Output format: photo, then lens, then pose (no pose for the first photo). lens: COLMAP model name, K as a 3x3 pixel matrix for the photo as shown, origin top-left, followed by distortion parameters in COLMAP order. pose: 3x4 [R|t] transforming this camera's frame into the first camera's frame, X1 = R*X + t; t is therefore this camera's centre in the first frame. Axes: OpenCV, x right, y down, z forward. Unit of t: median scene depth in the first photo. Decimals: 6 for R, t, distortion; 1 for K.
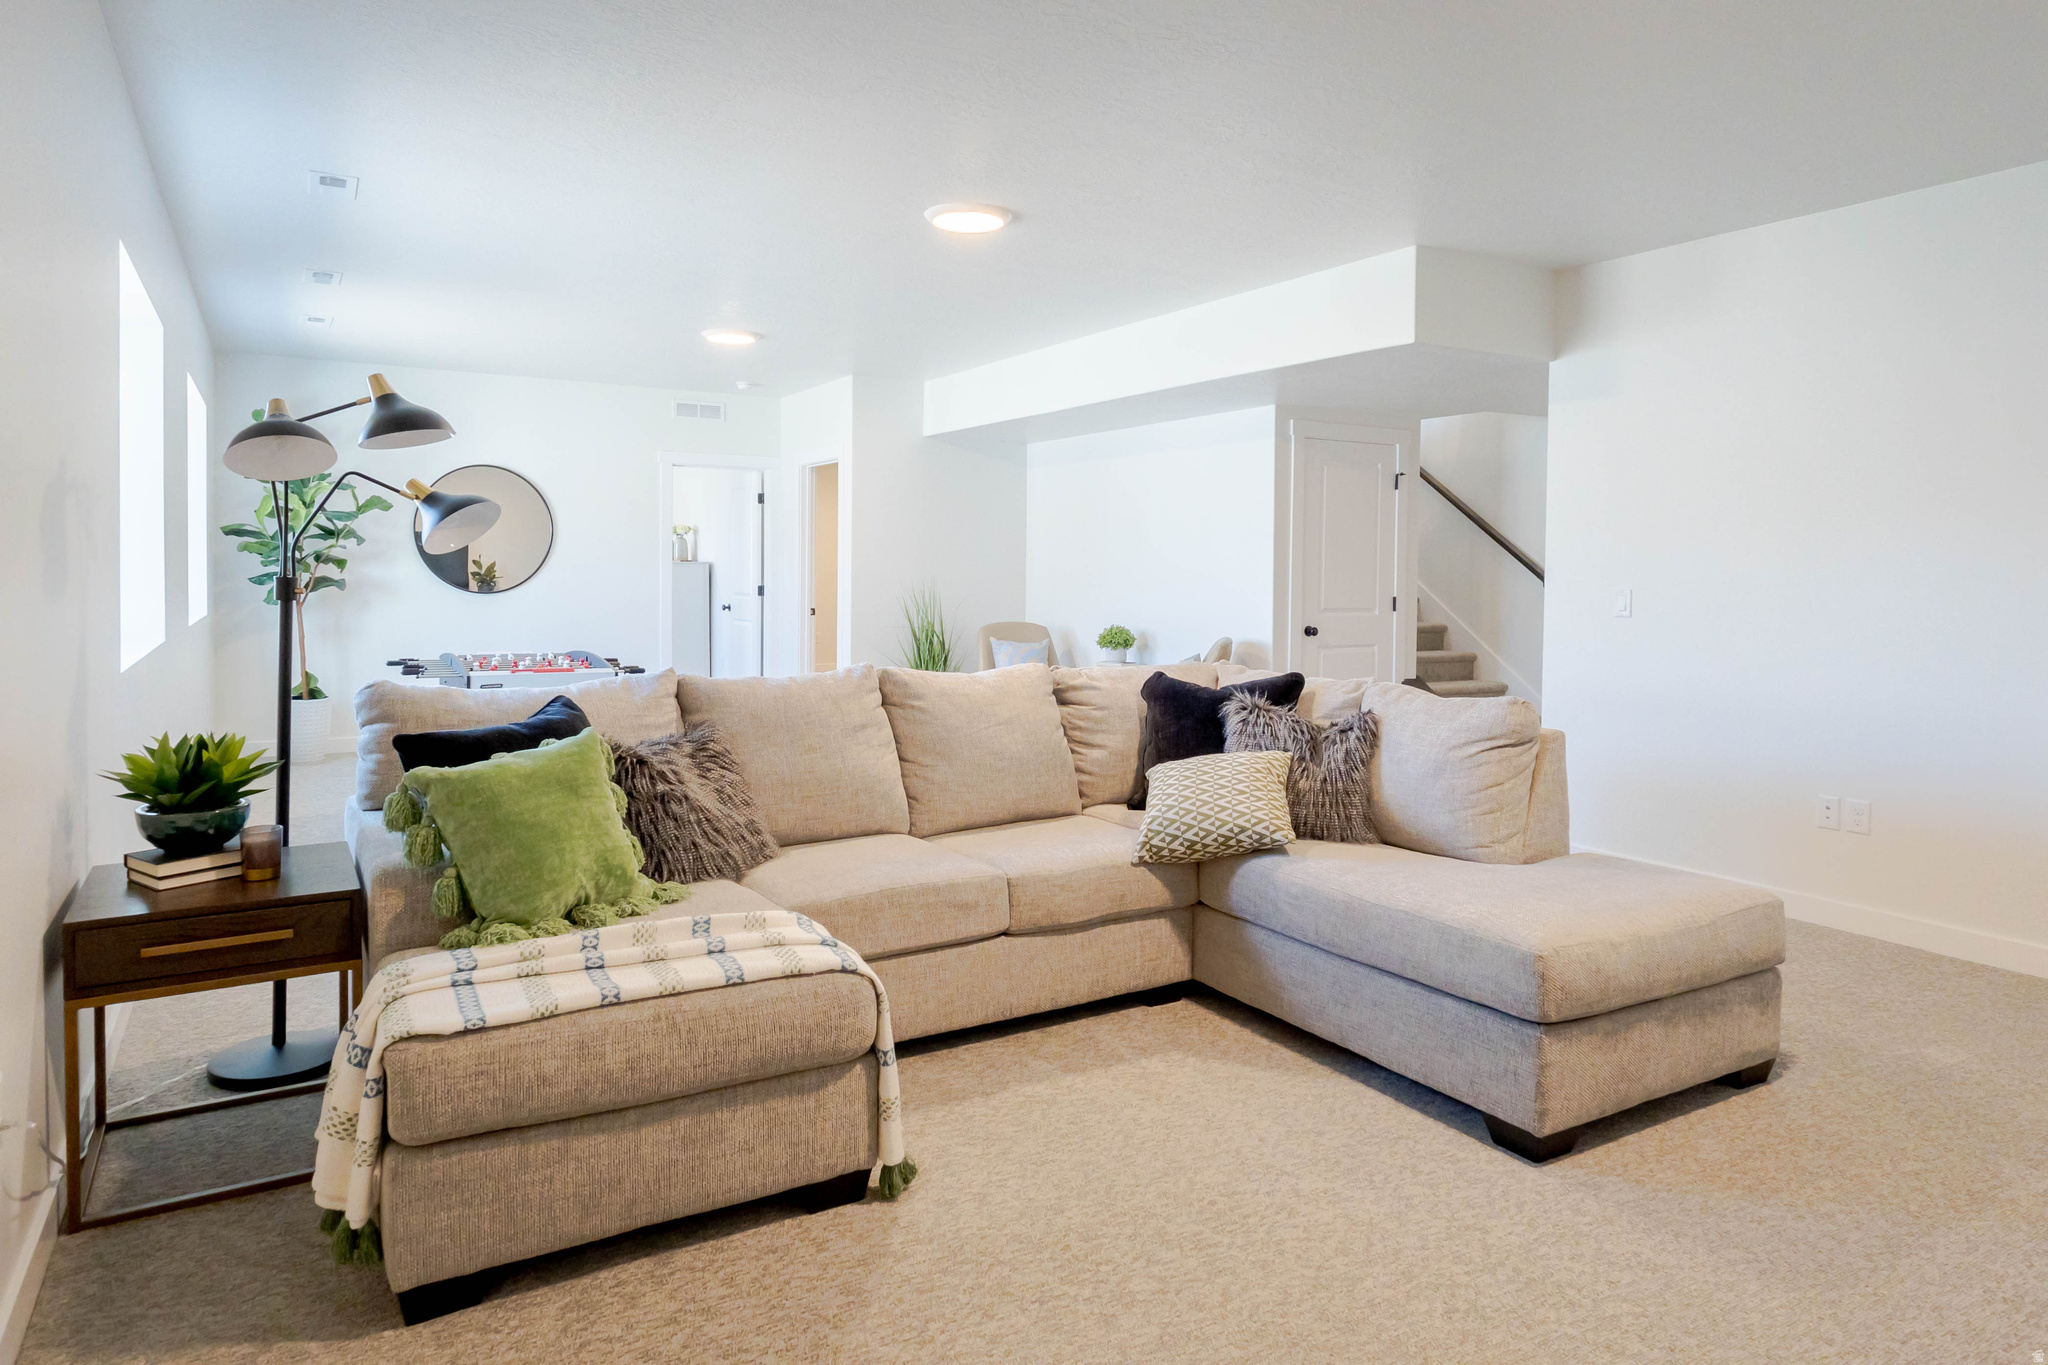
lens RADIAL K [[1189.1, 0, 1032.4], [0, 1189.1, 598.7], [0, 0, 1]] dist [-0.016553, 0.001141]
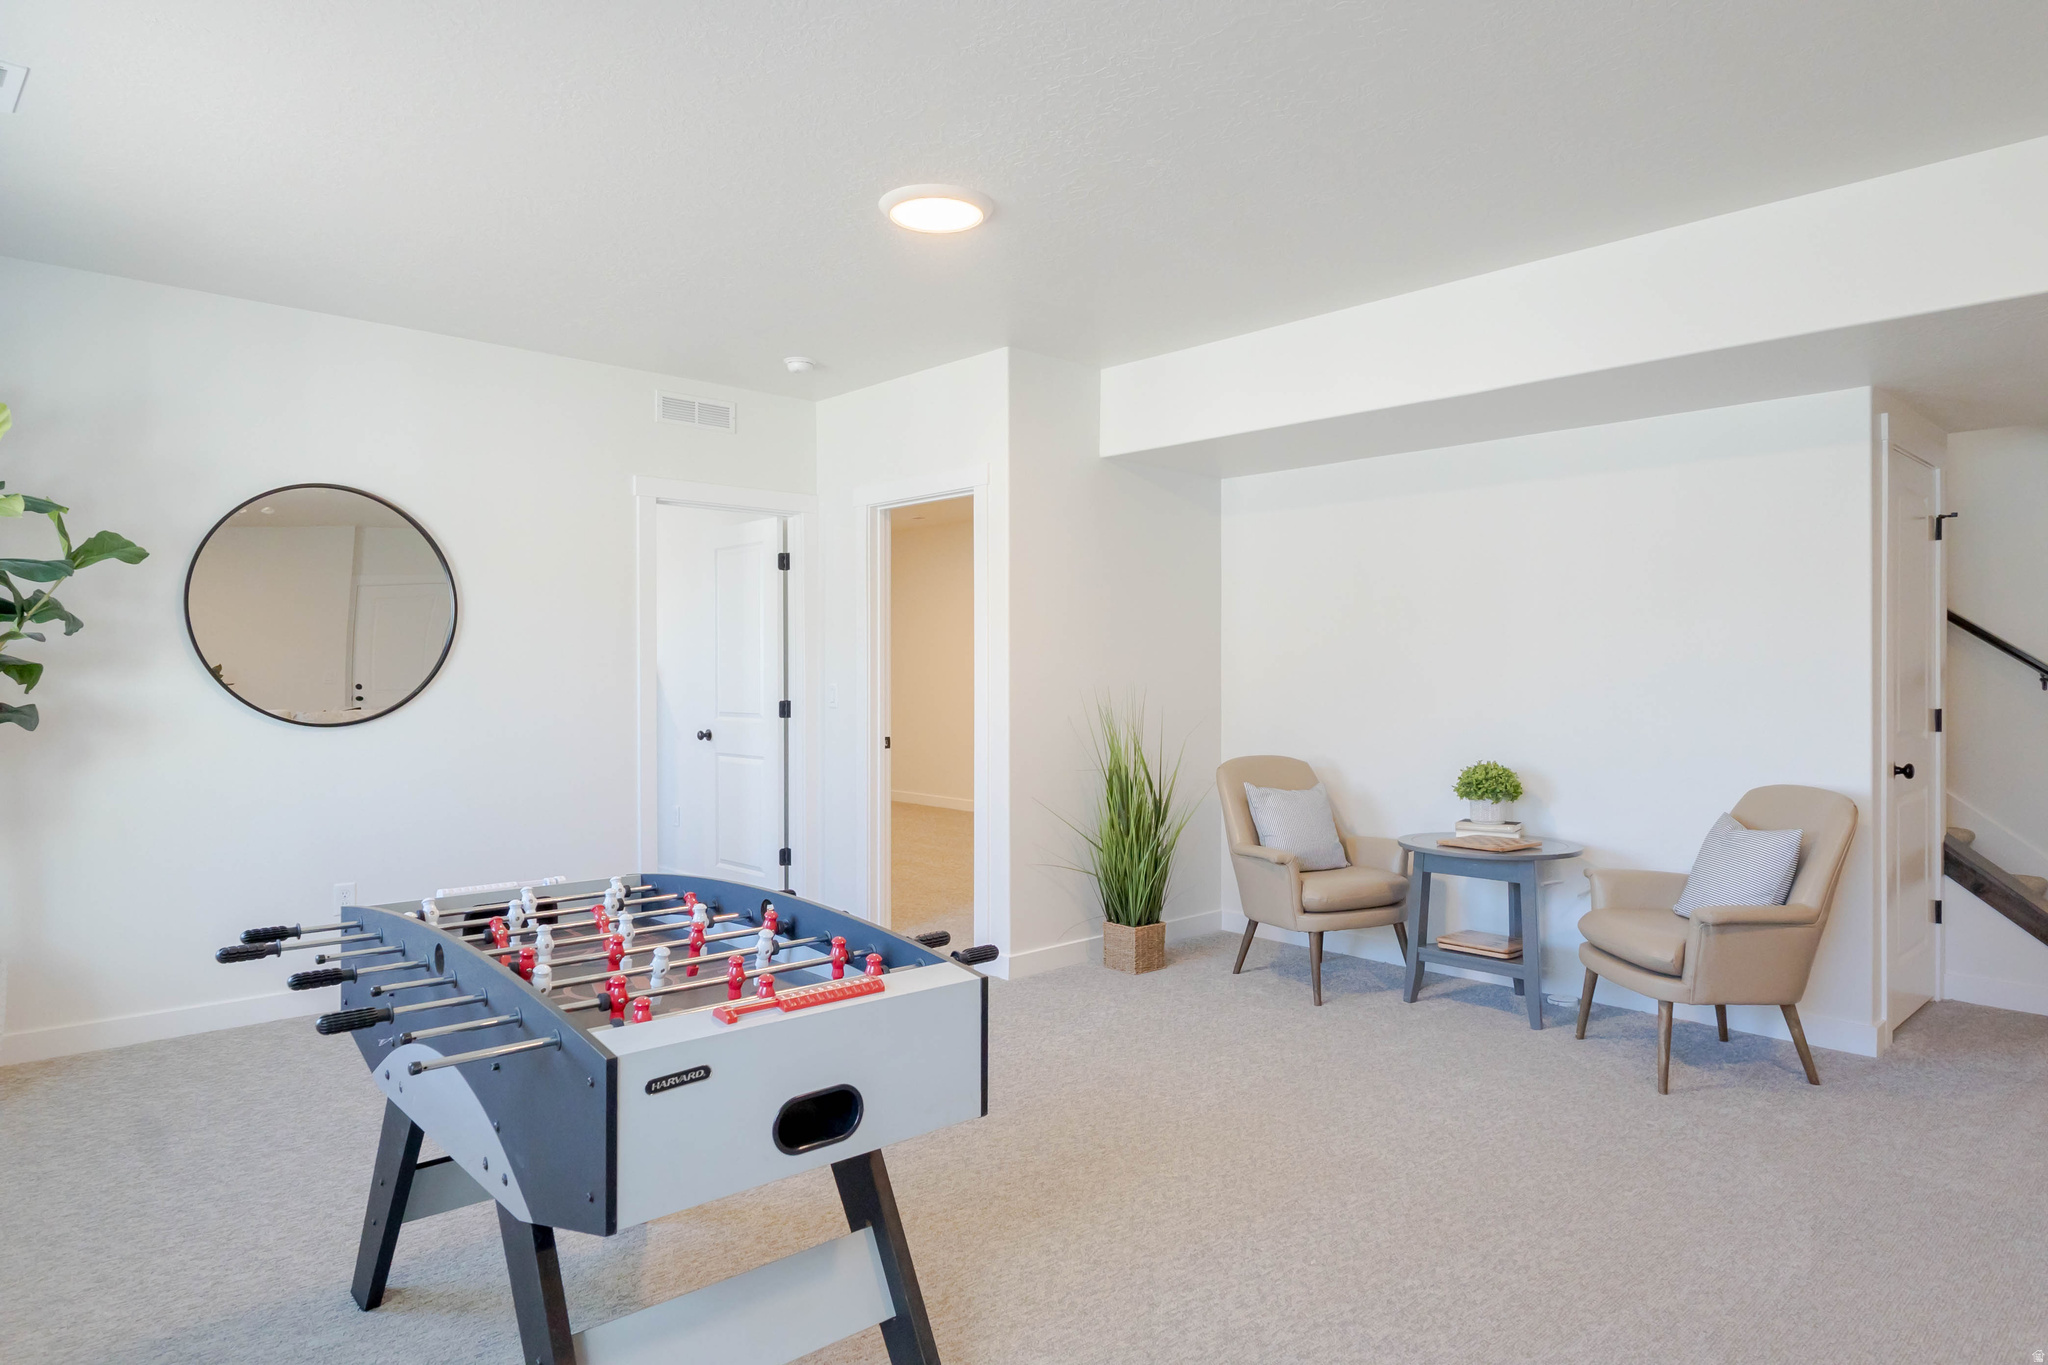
lens RADIAL K [[1215.0, 0, 1024.7], [0, 1215.0, 635.8], [0, 0, 1]] dist [0.003298, -0.001039]
pose [[0.981179, -0.004270, 0.193052, -0.250944], [0.013879, 0.998729, -0.048450, -0.013613], [-0.192600, 0.050218, 0.979992, 0.391181]]
